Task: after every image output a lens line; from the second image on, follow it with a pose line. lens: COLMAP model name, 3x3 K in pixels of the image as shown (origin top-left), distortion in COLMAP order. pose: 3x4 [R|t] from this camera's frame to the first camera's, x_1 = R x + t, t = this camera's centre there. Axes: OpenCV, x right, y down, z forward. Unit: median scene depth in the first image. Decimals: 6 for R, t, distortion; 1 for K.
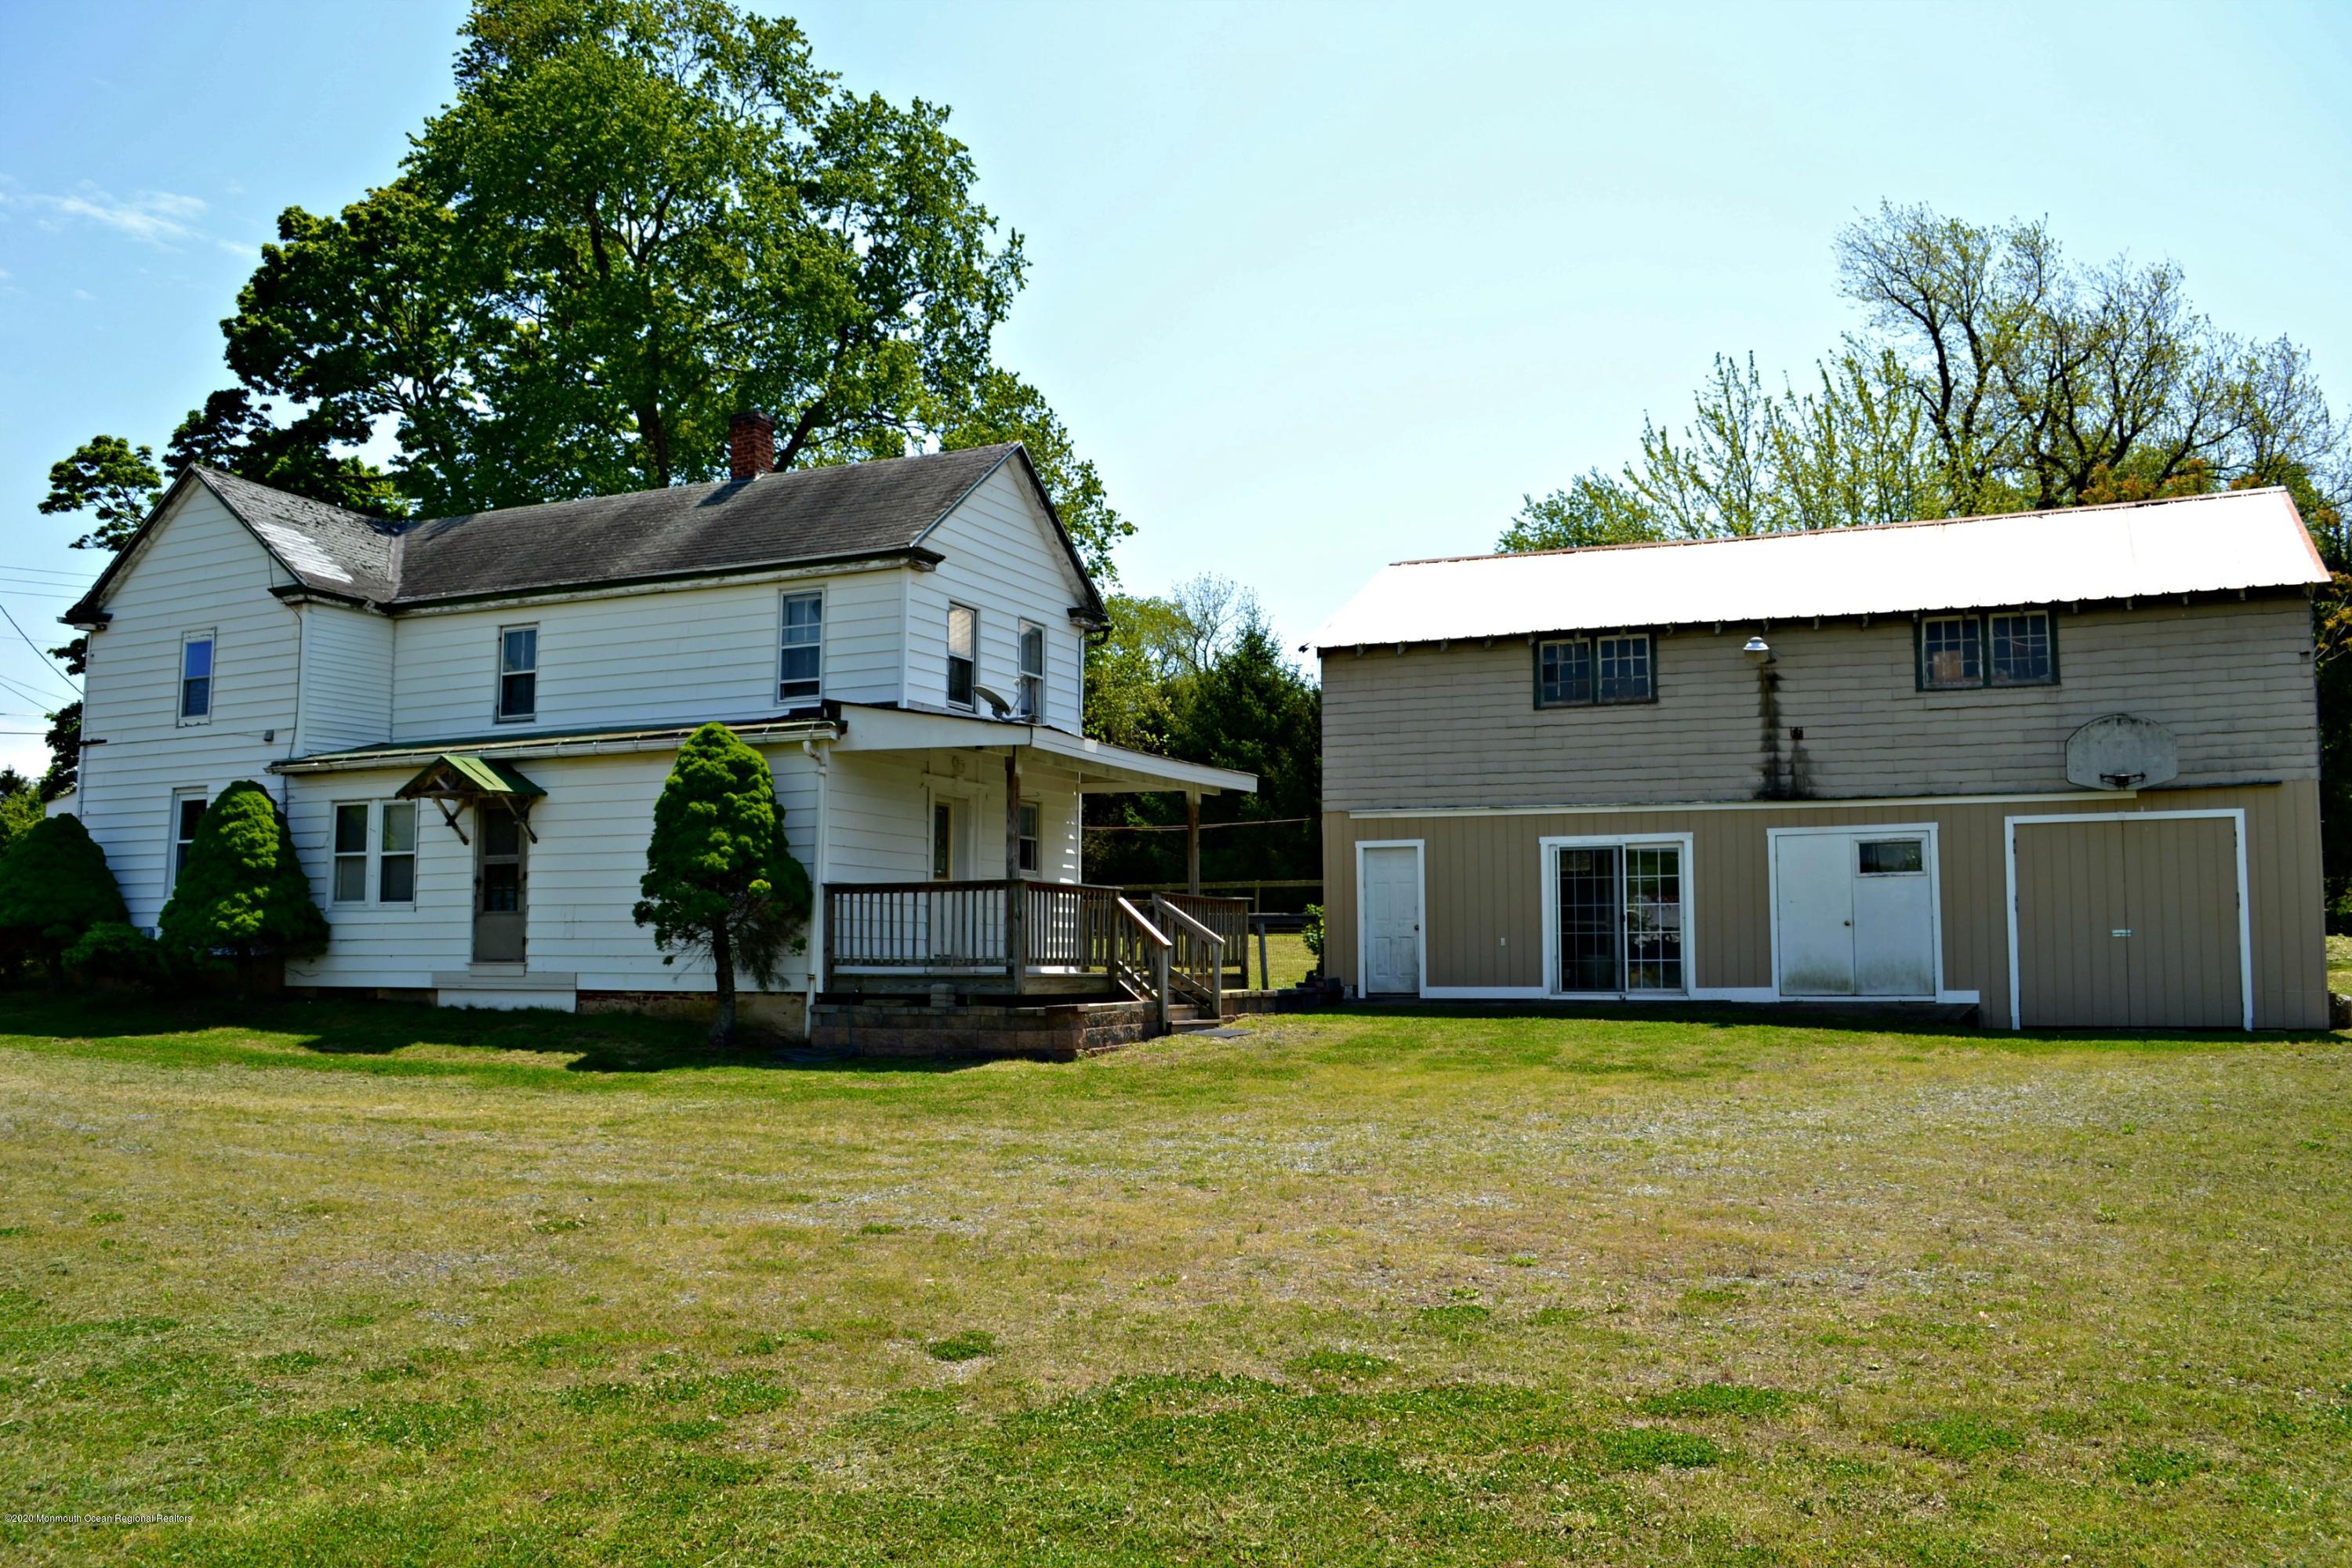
lens RADIAL K [[1932.0, 0, 1186.6], [0, 1932.0, 834.5], [0, 0, 1]] dist [-0.081576, 0.008079]
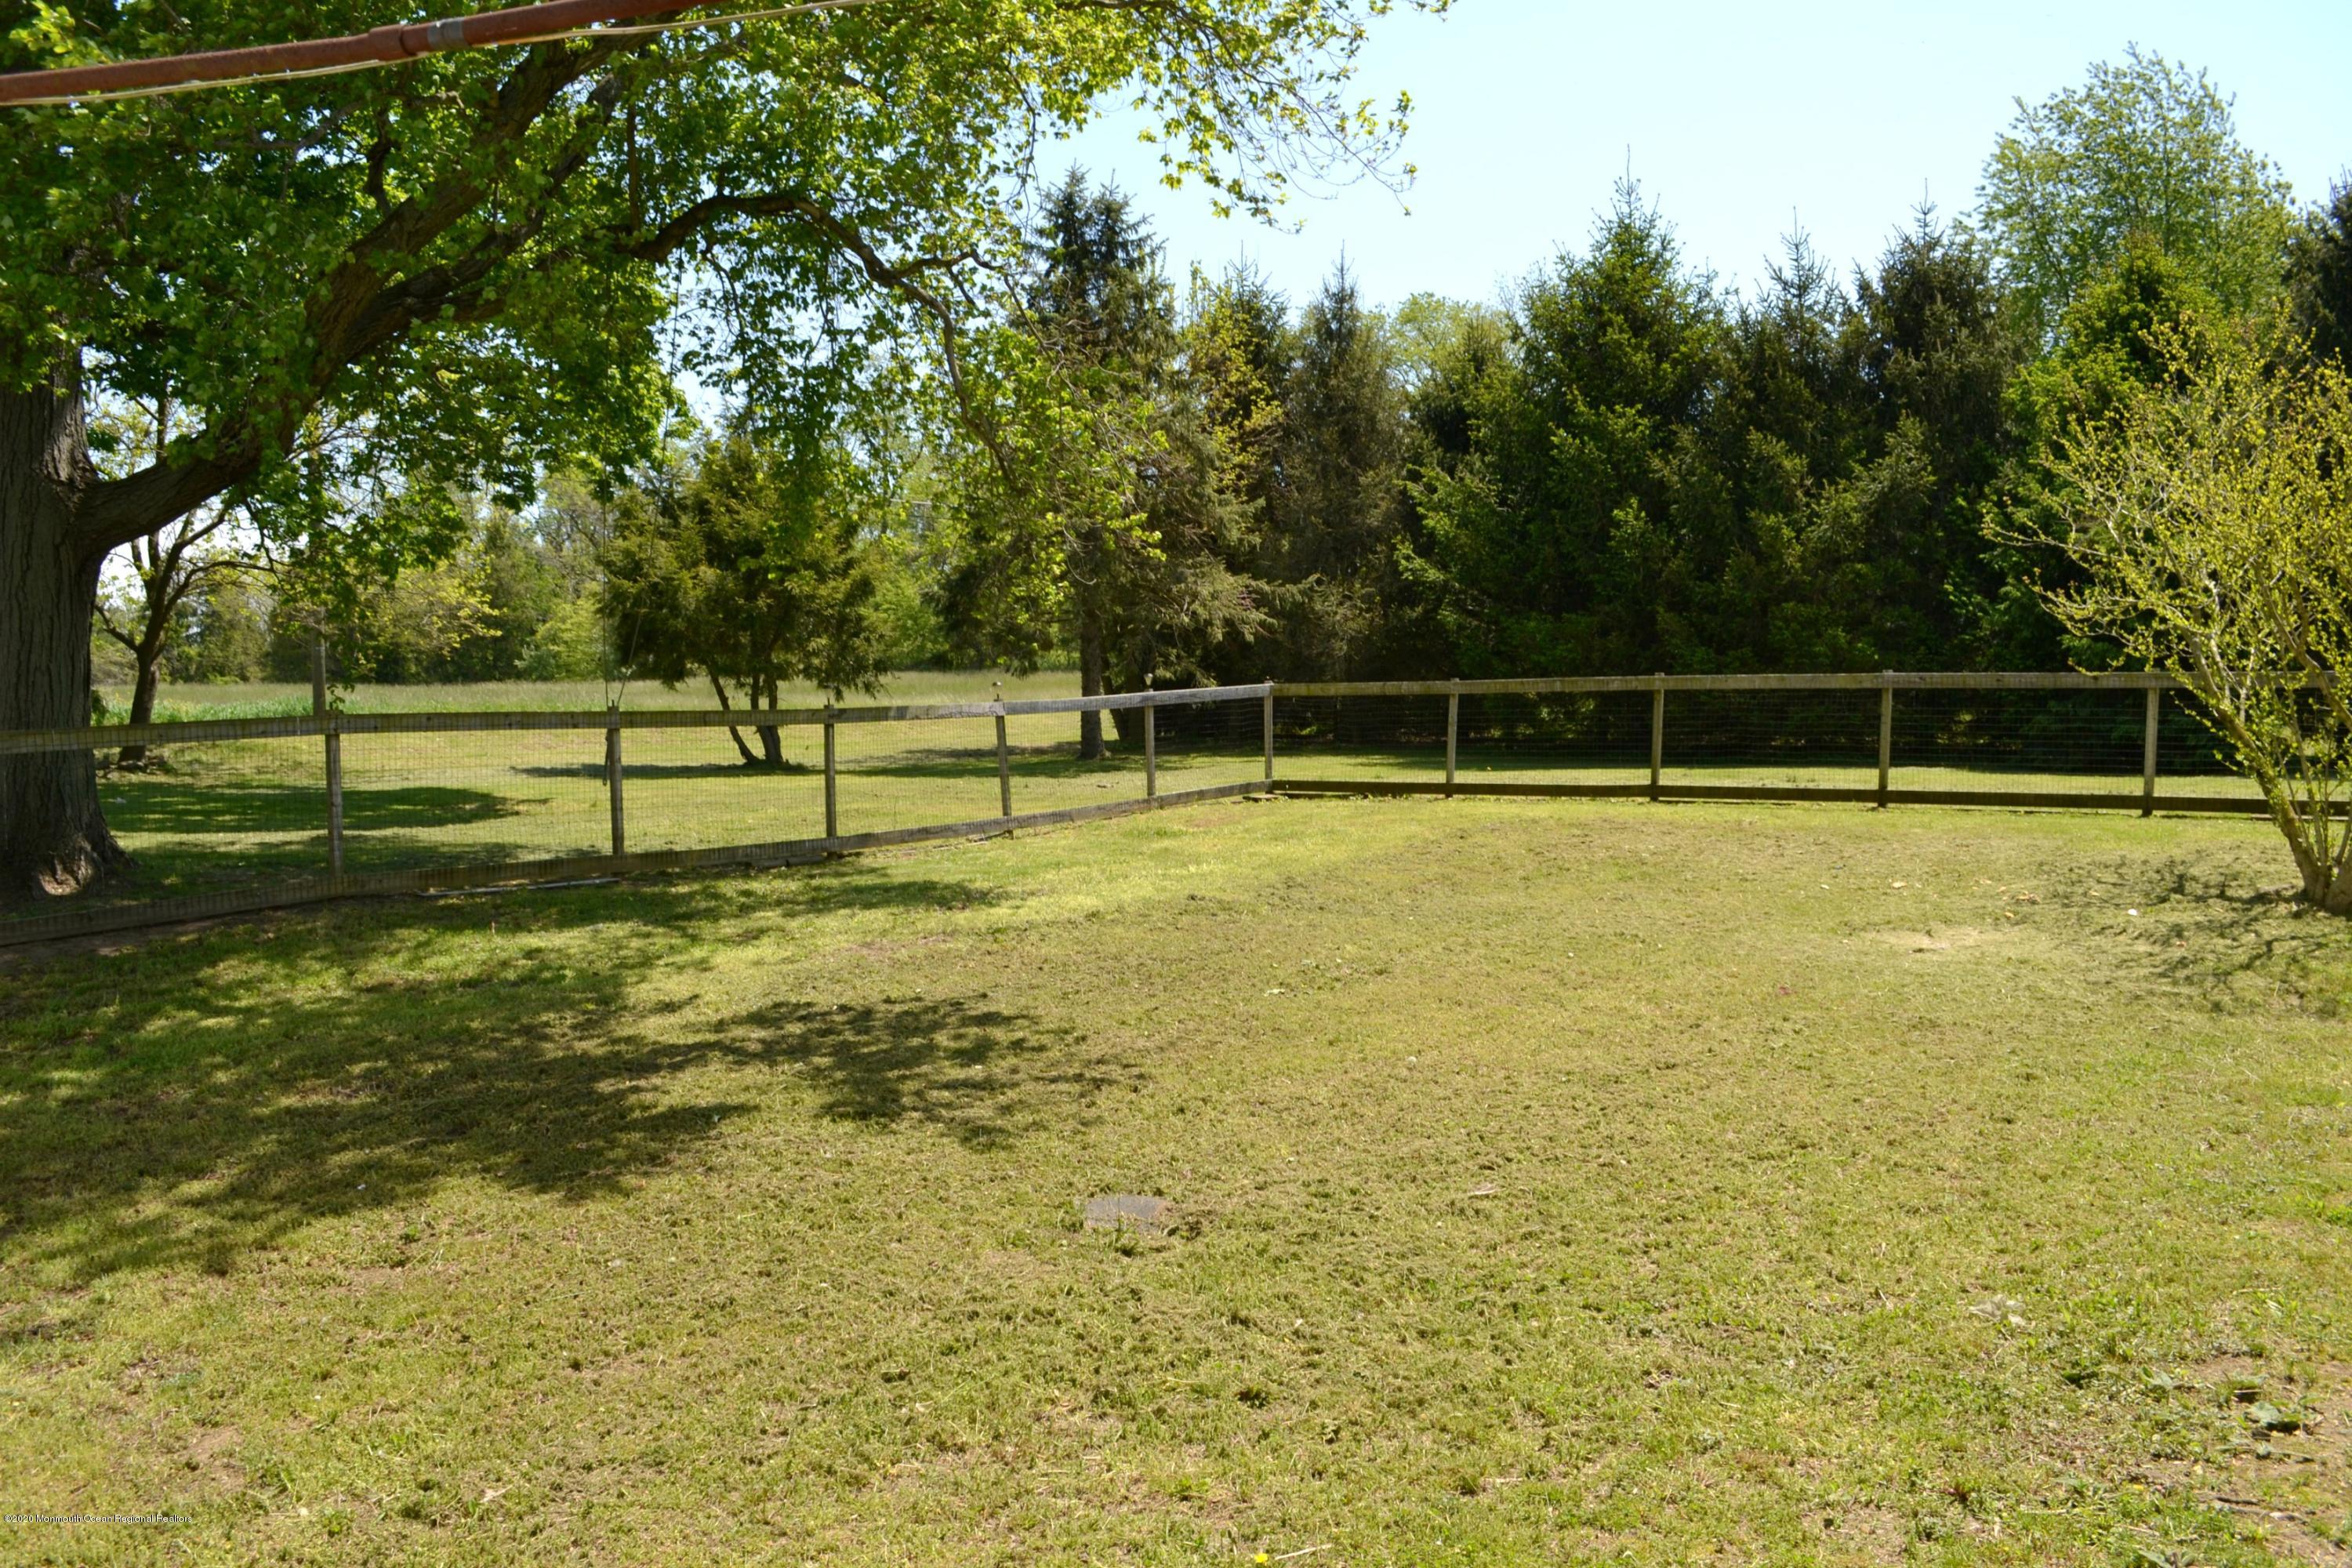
lens RADIAL K [[1932.0, 0, 1186.6], [0, 1932.0, 834.5], [0, 0, 1]] dist [-0.081576, 0.008079]
pose [[0.985813, 0.014537, -0.167218, 0.004333], [0.004331, 0.993707, 0.111926, 0.008625], [0.167793, -0.111062, 0.979546, 0.432339]]
